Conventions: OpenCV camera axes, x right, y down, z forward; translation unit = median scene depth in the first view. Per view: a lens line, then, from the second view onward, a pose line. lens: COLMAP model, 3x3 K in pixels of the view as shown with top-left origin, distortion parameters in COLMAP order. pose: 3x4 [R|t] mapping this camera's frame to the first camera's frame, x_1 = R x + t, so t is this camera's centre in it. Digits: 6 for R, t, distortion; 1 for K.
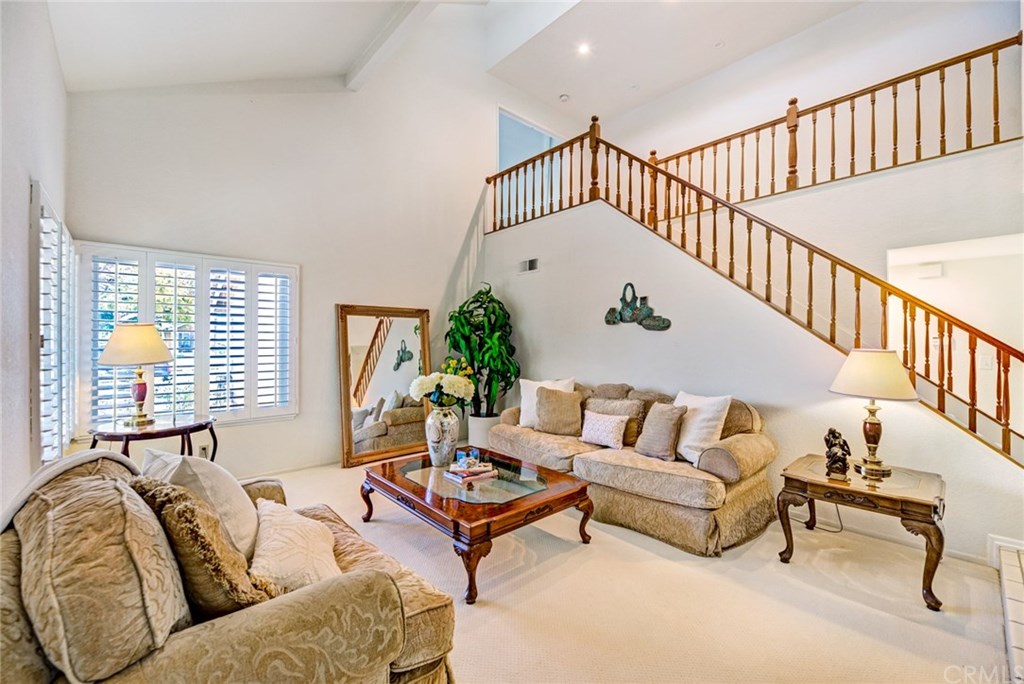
lens RADIAL K [[417.2, 0, 531.4], [0, 417.2, 335.3], [0, 0, 1]] dist [0.000036, -0.002452]
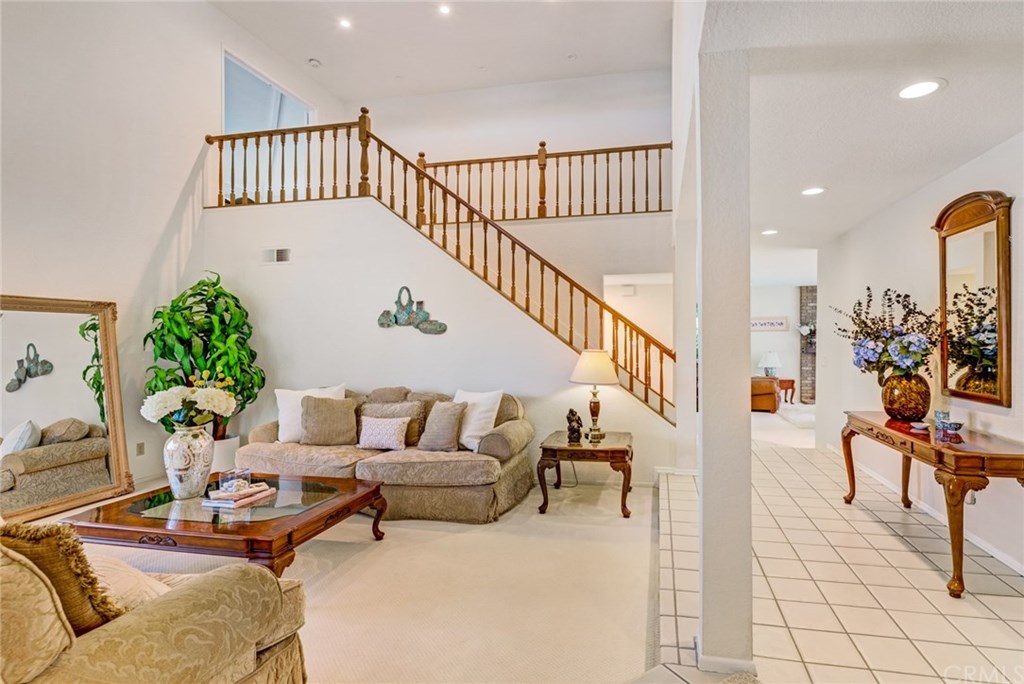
lens RADIAL K [[480.3, 0, 513.3], [0, 480.3, 339.0], [0, 0, 1]] dist [0.001454, 0.000940]
pose [[0.868511, -0.008663, 0.495594, -0.140377], [0.003211, 0.999925, 0.011852, -0.014622], [-0.495659, -0.008702, 0.868473, -0.170558]]
